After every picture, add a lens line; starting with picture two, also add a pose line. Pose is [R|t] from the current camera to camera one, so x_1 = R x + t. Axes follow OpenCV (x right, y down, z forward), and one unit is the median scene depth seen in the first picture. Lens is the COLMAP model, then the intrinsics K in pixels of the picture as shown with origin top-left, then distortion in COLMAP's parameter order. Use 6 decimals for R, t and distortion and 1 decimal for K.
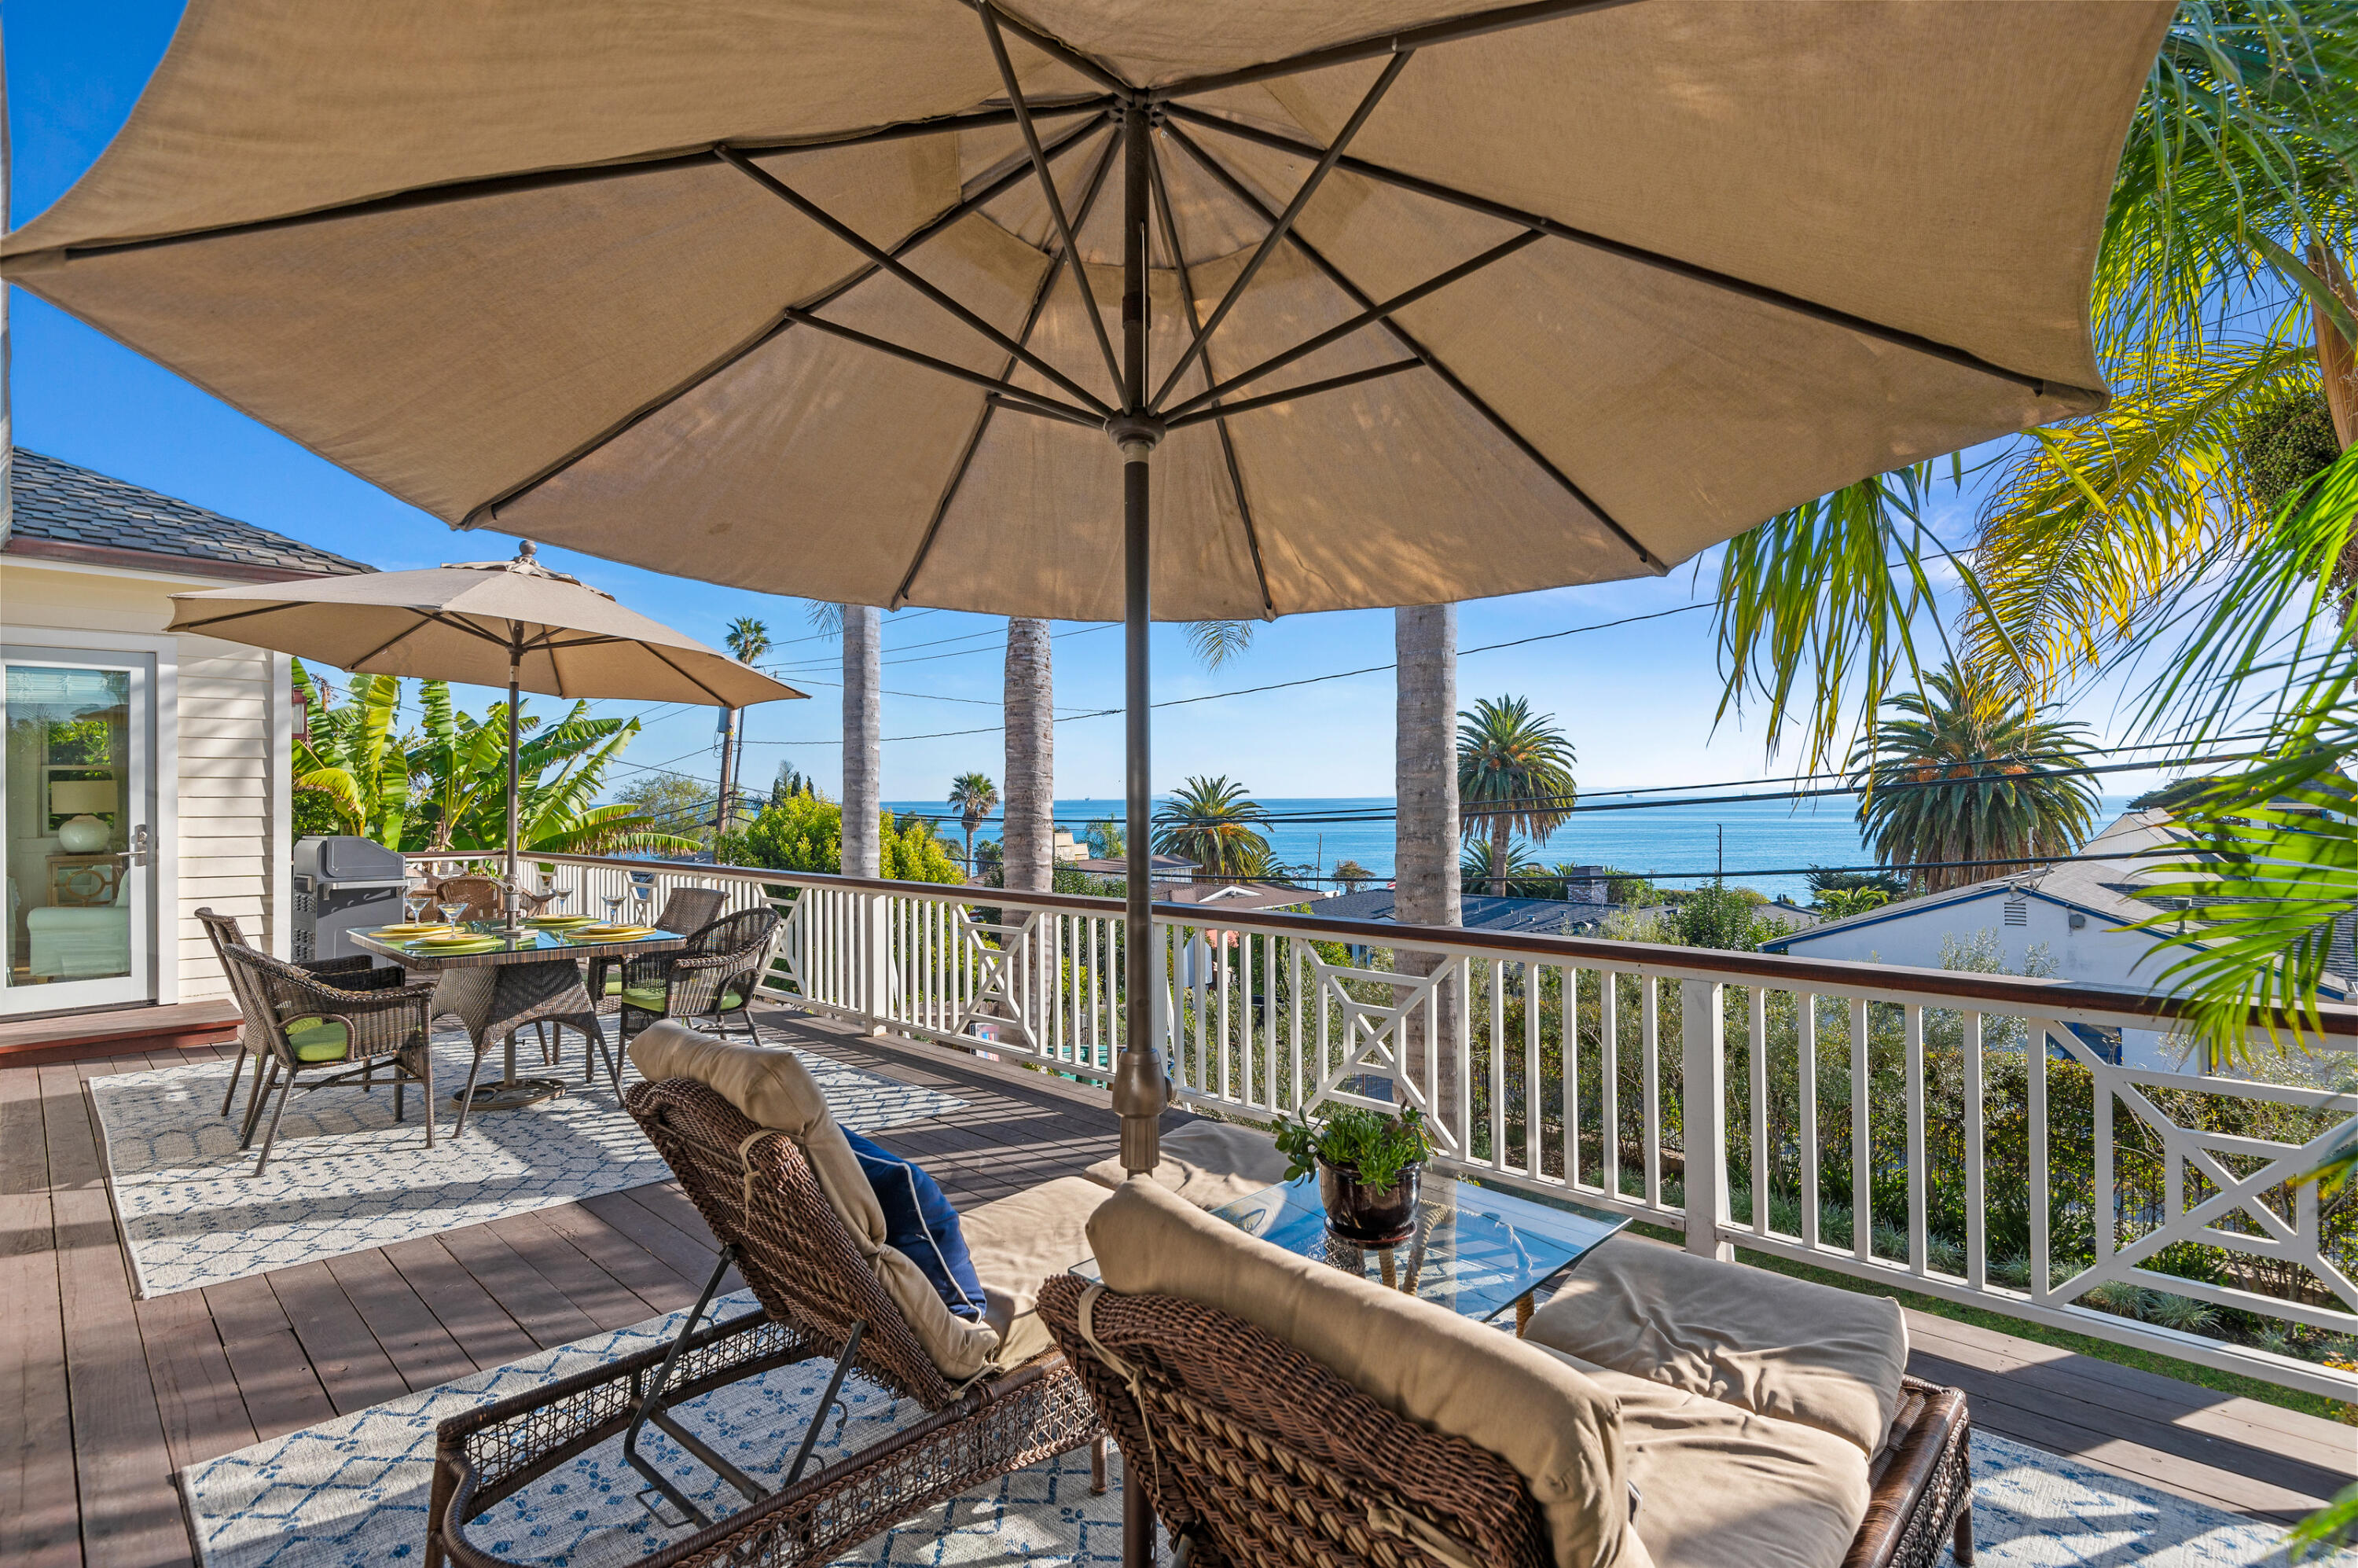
lens RADIAL K [[1121.9, 0, 1179.0], [0, 1121.9, 784.0], [0, 0, 1]] dist [-0.001768, -0.001016]
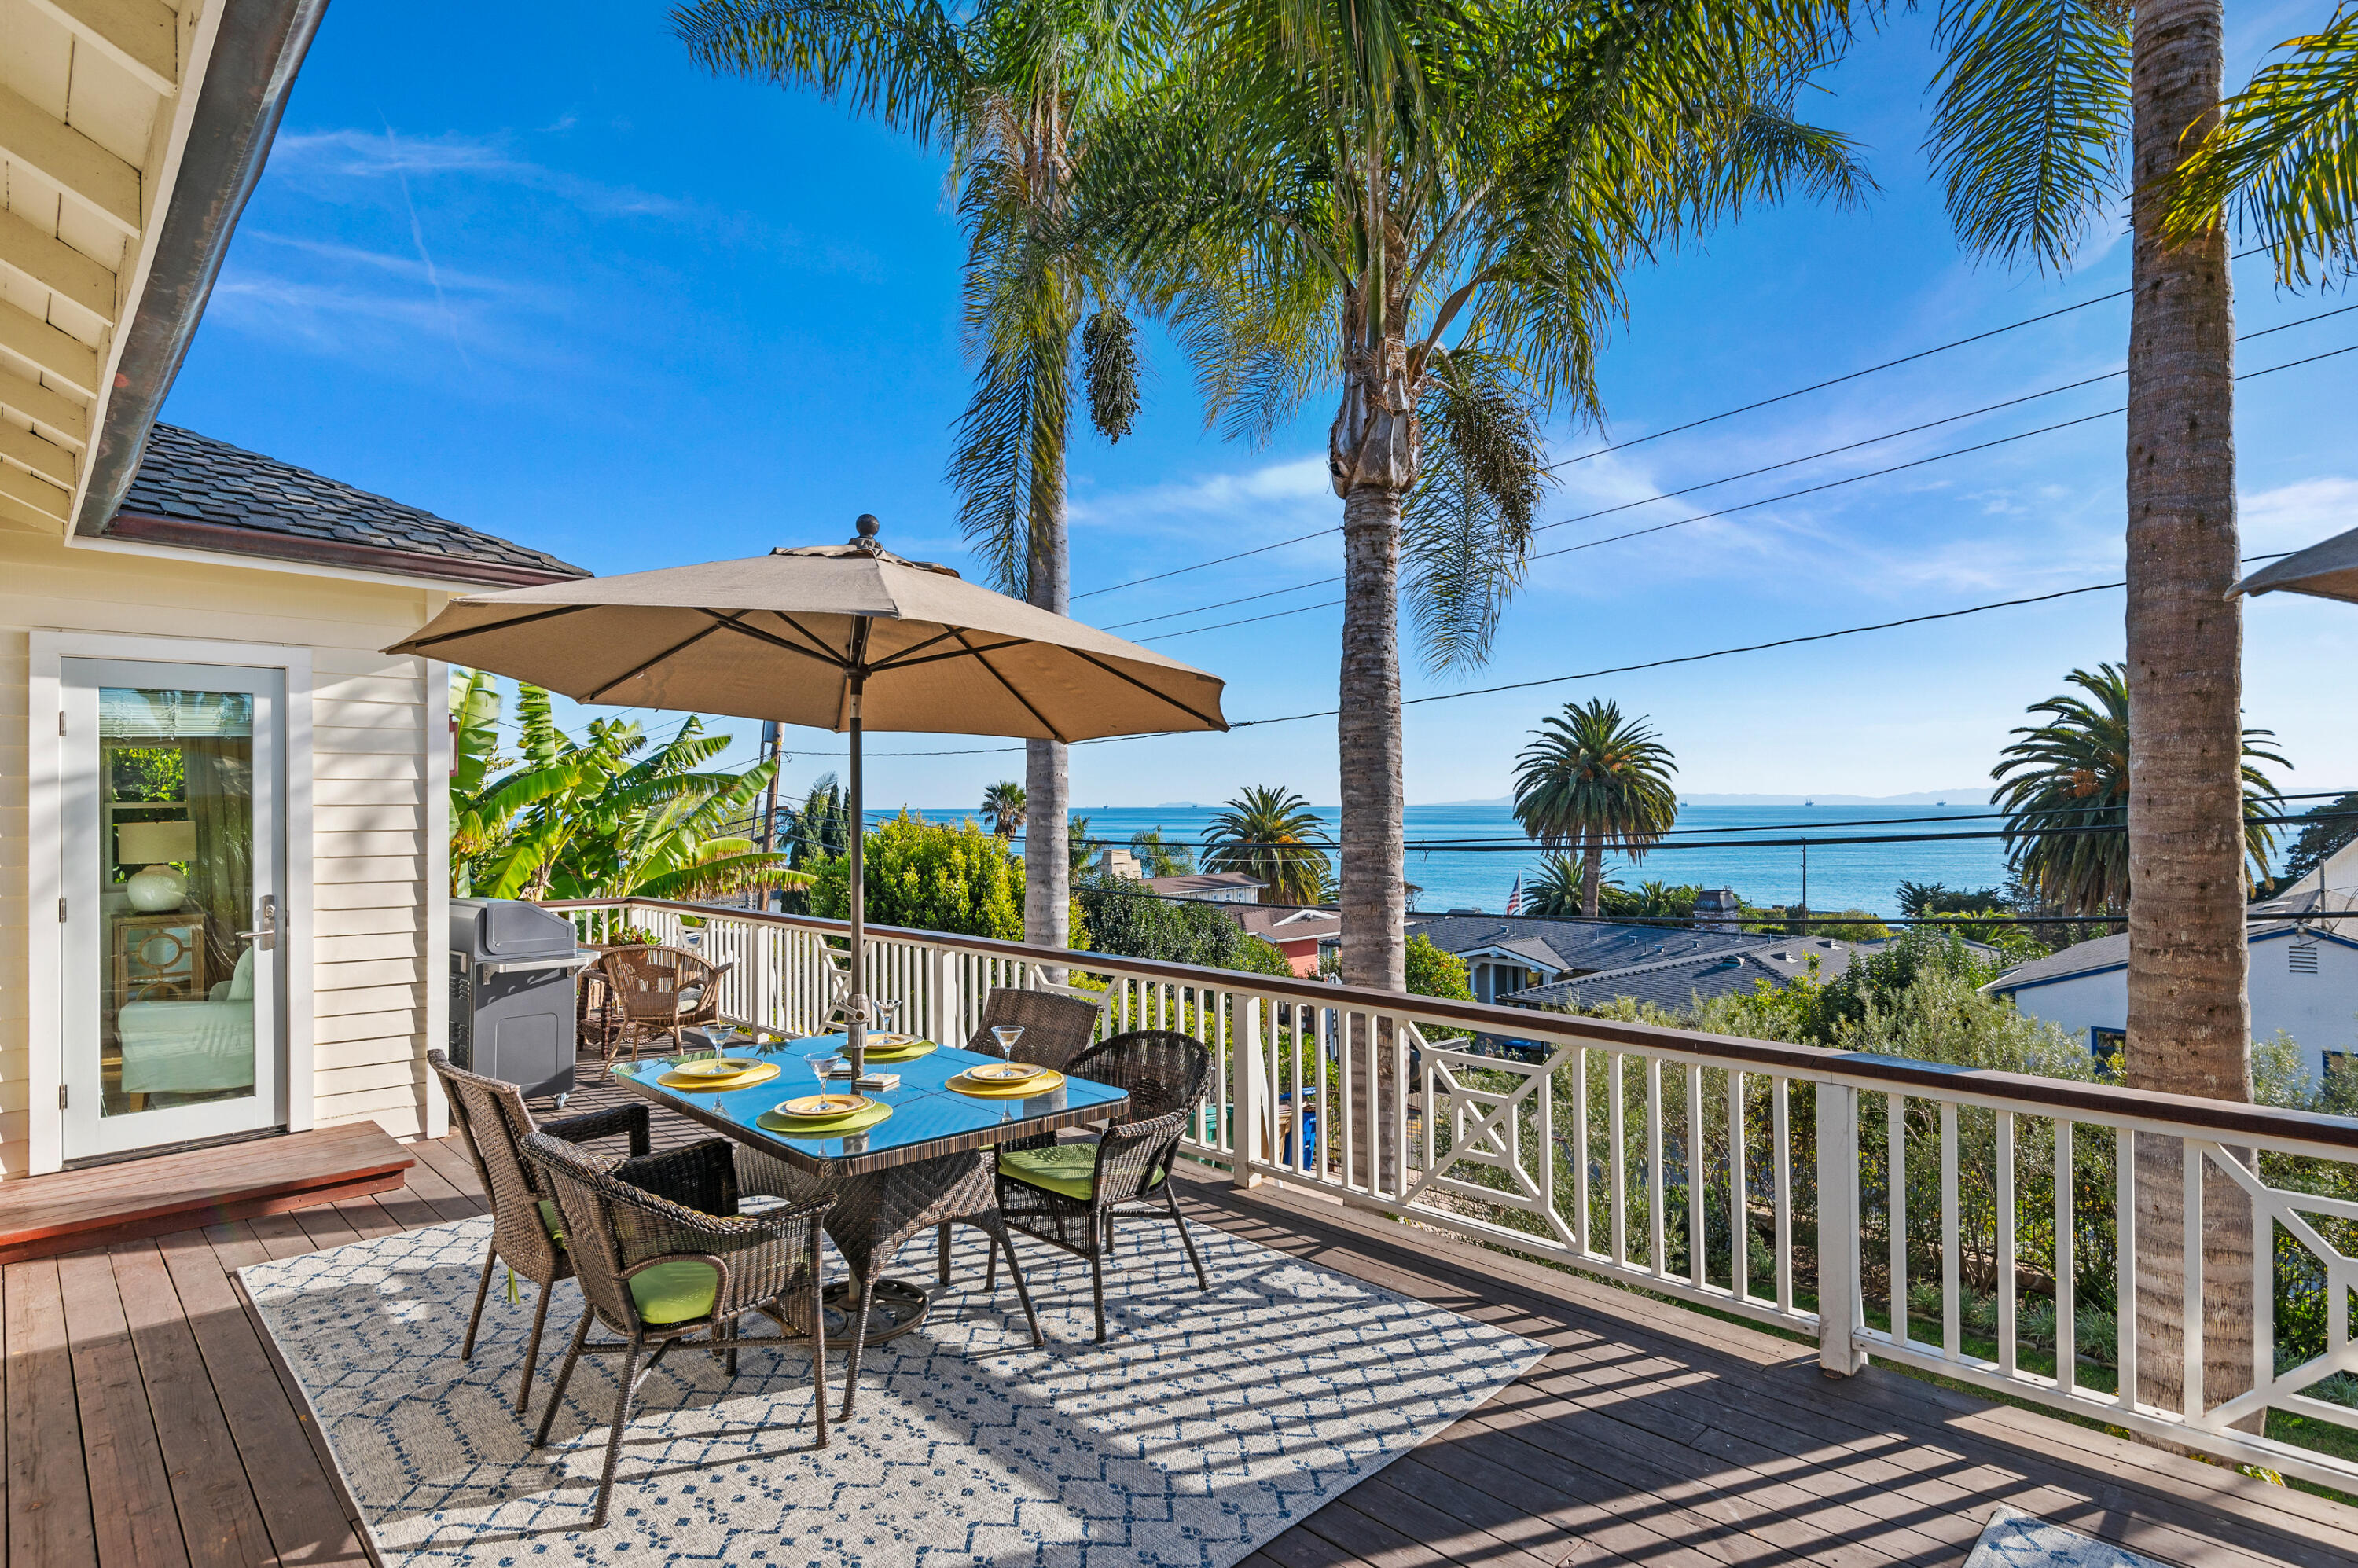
lens RADIAL K [[1194.5, 0, 1179.9], [0, 1194.5, 793.3], [0, 0, 1]] dist [0.003748, 0.000050]
pose [[0.999730, 0.002491, -0.023090, -0.151931], [-0.002454, 0.999996, 0.001657, -0.018591], [0.023094, -0.001600, 0.999732, 0.106372]]
